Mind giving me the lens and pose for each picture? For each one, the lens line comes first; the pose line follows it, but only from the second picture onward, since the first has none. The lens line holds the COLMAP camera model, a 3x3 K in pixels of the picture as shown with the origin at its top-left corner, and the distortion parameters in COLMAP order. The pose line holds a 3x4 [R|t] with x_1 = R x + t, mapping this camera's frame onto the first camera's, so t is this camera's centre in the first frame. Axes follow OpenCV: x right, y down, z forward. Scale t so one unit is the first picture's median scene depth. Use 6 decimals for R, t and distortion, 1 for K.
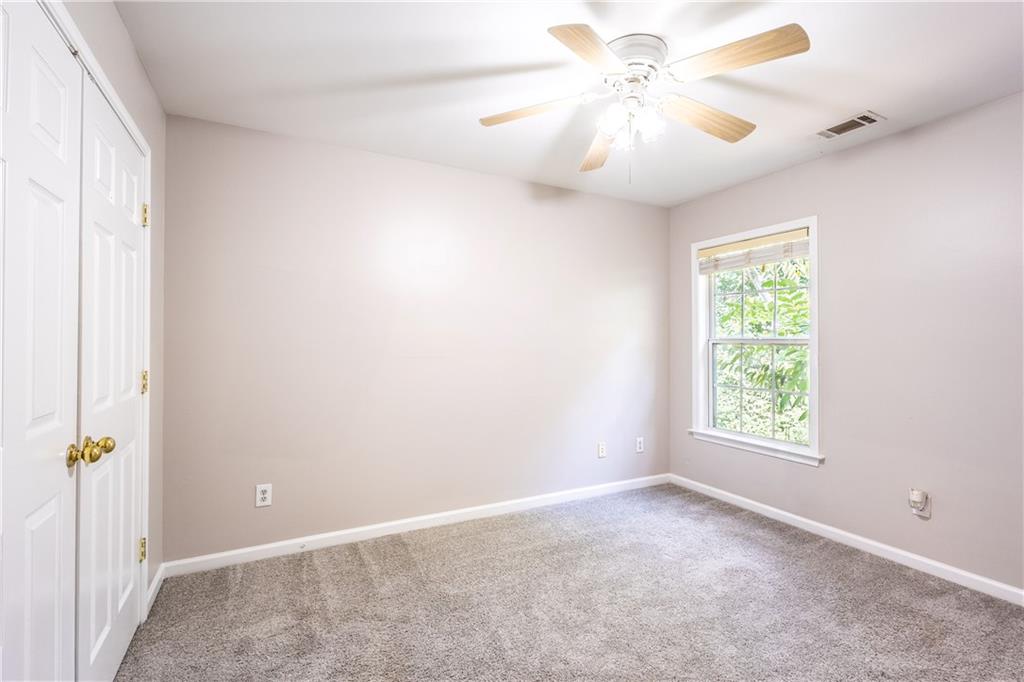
lens RADIAL K [[467.0, 0, 507.9], [0, 467.0, 344.7], [0, 0, 1]] dist [0.006284, 0.000046]
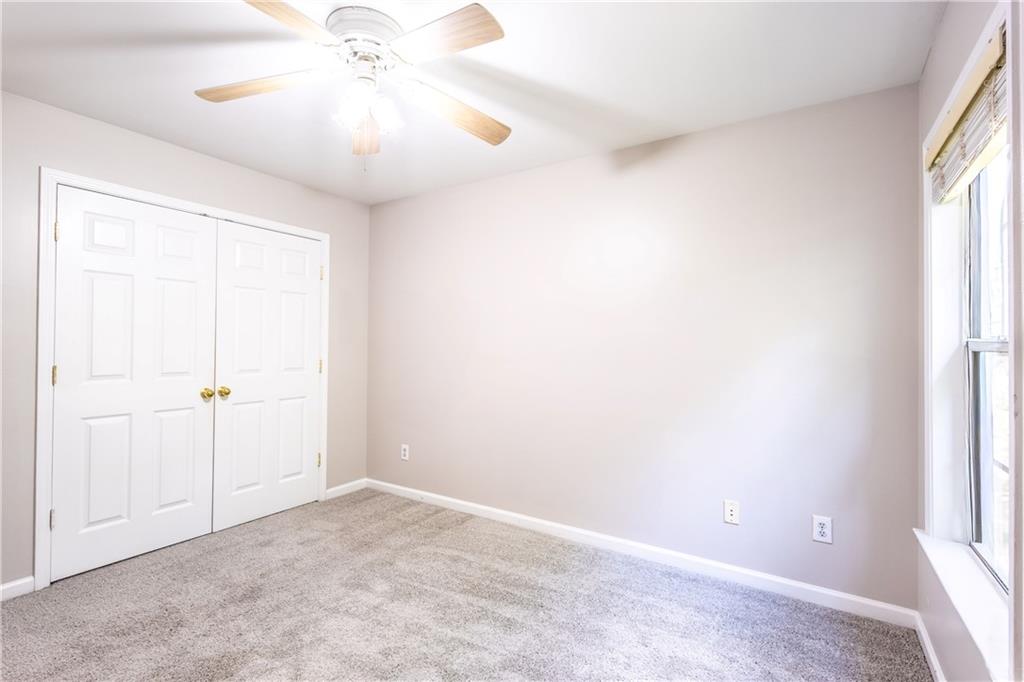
lens RADIAL K [[467.0, 0, 510.1], [0, 467.0, 349.9], [0, 0, 1]] dist [0.006284, 0.000046]
pose [[0.487600, -0.002884, -0.873063, 0.818663], [-0.025651, 0.999516, -0.017628, 0.024141], [0.872690, 0.030990, 0.487289, 0.532790]]
